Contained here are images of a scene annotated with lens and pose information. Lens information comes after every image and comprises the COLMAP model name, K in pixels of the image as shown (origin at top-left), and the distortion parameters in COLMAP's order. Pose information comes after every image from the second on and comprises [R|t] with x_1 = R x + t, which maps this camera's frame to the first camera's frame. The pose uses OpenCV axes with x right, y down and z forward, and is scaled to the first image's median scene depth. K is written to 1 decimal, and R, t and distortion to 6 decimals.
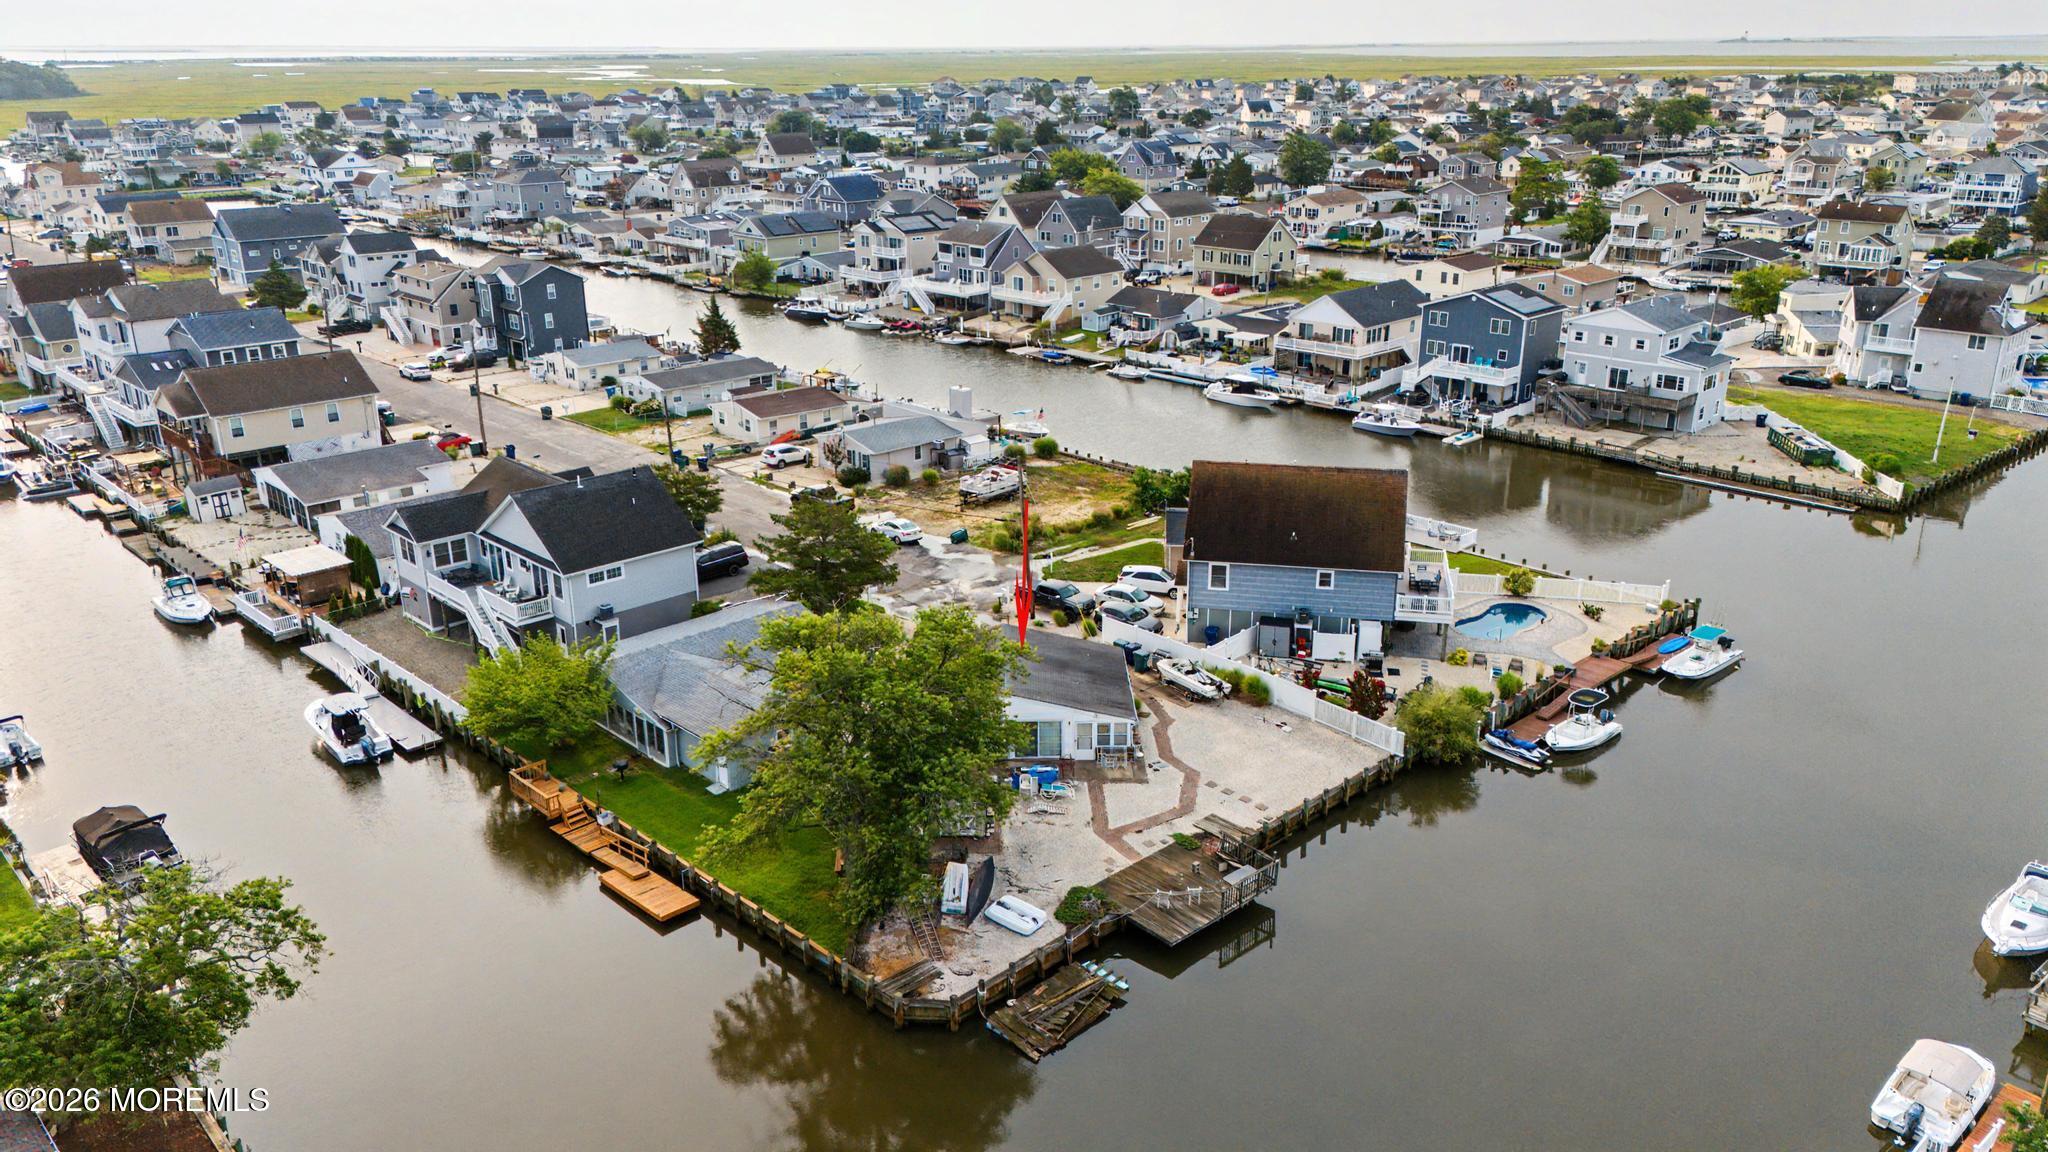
lens RADIAL K [[1497.3, 0, 1020.4], [0, 1497.3, 580.2], [0, 0, 1]] dist [0.073926, -0.076043]
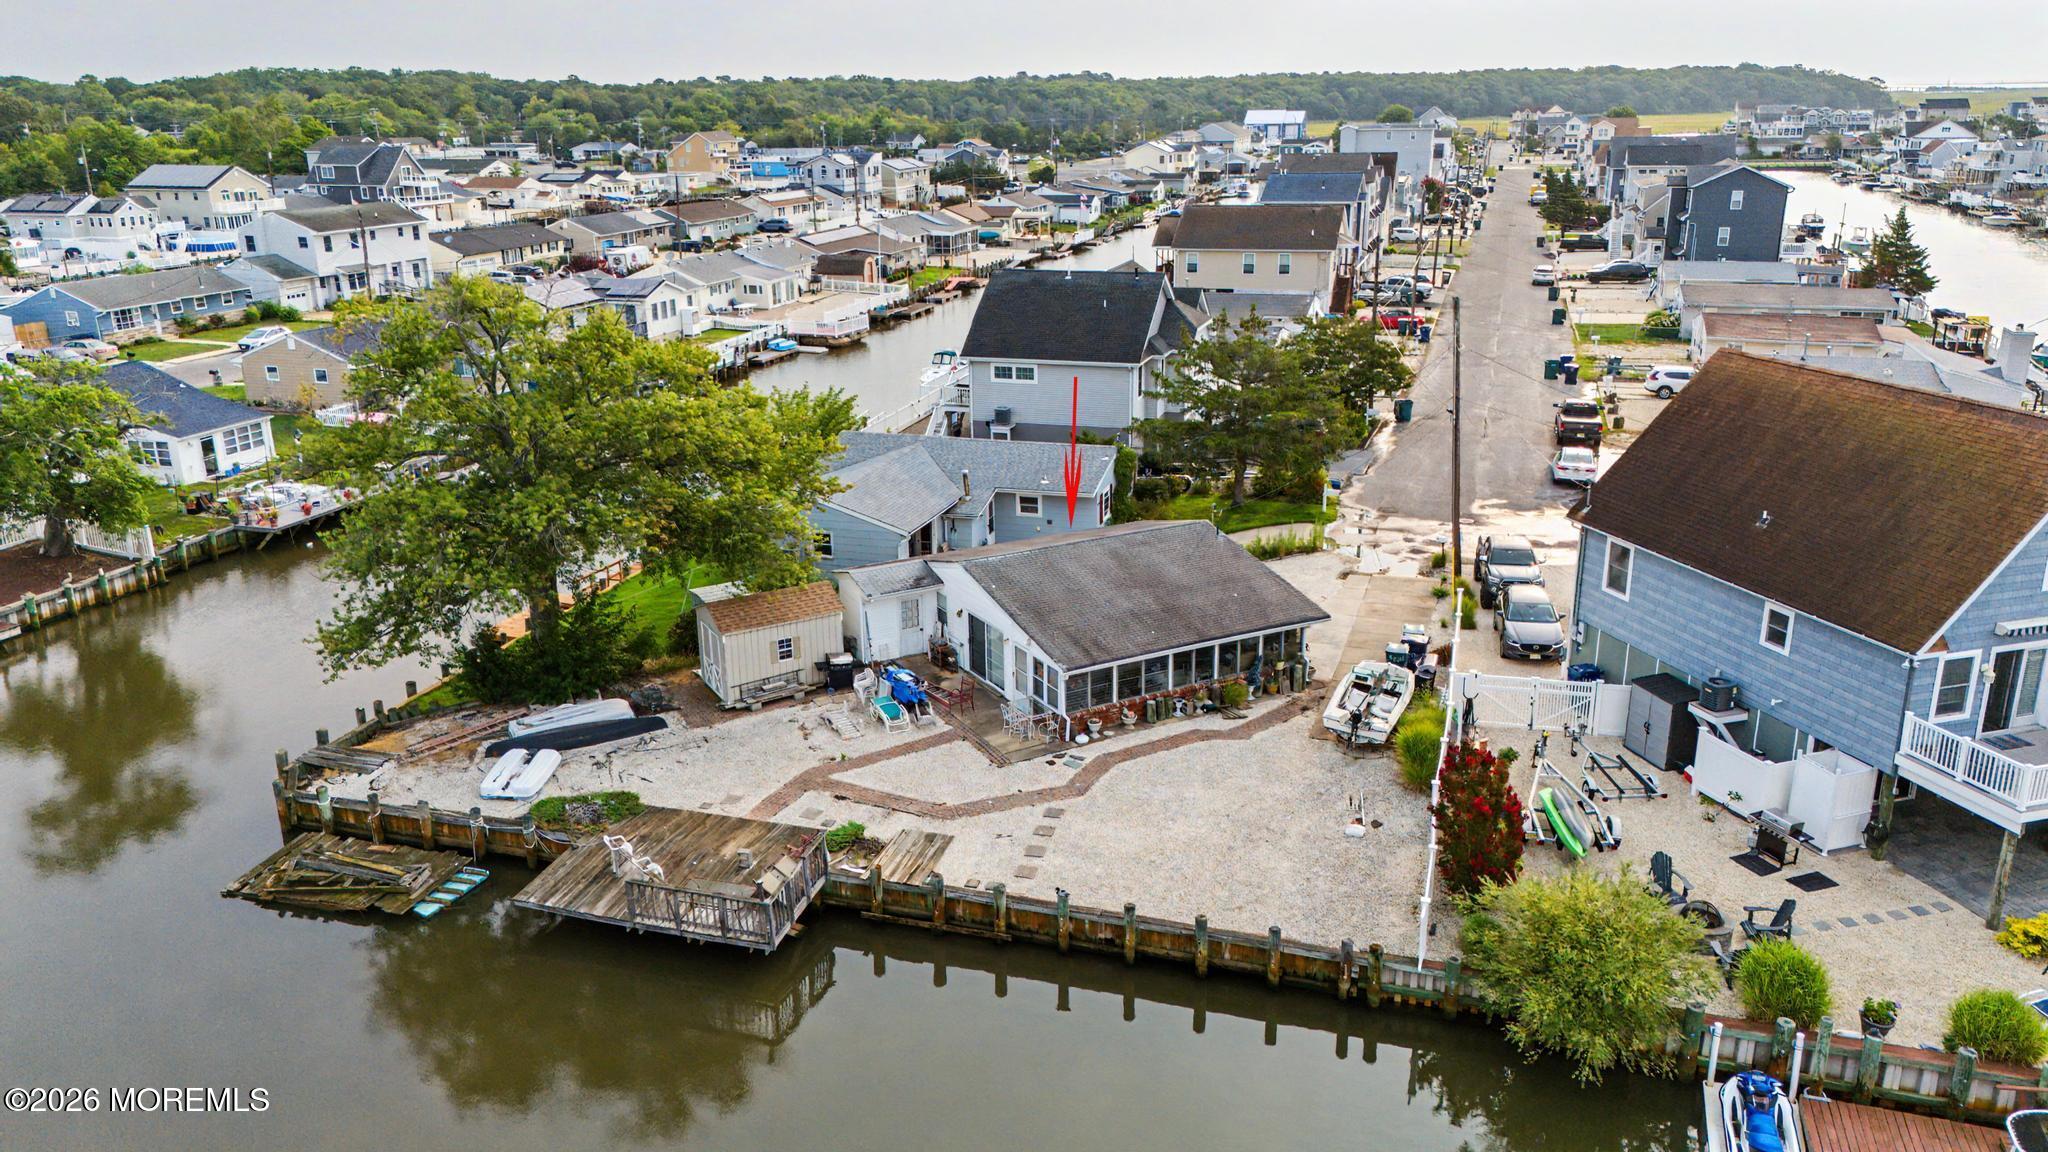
lens RADIAL K [[1497.3, 0, 1023.4], [0, 1497.3, 579.8], [0, 0, 1]] dist [0.073926, -0.076043]
pose [[0.473886, 0.267883, -0.838851, 0.315783], [-0.285405, 0.947907, 0.141478, -0.009263], [0.833052, 0.172368, 0.525655, 0.397312]]
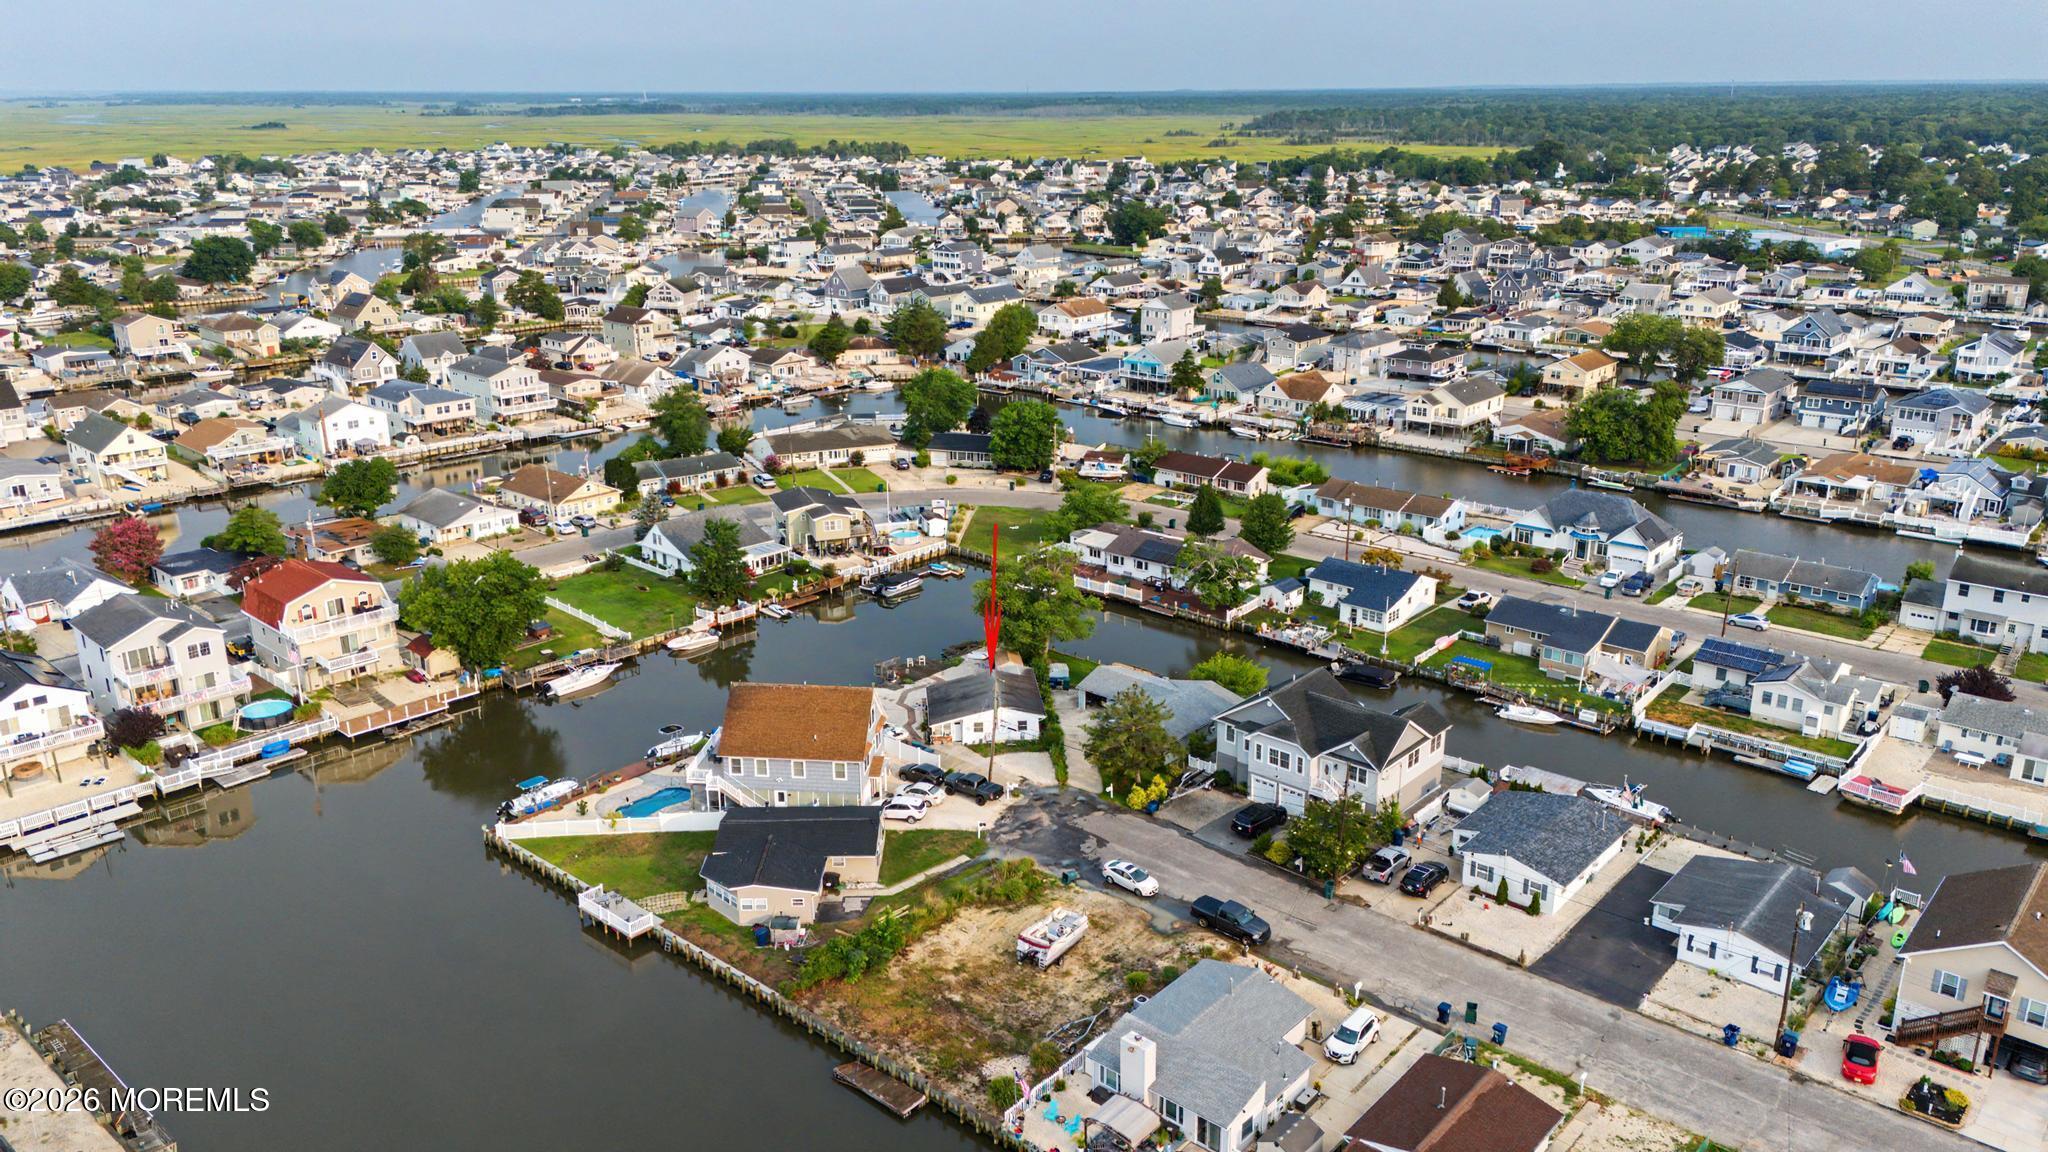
lens RADIAL K [[1497.3, 0, 1020.9], [0, 1497.3, 574.4], [0, 0, 1]] dist [0.073926, -0.076043]
pose [[-0.996429, 0.032052, -0.078112, 0.060157], [-0.021971, 0.794840, 0.606421, -0.727110], [0.081524, 0.605972, -0.791297, 1.464222]]
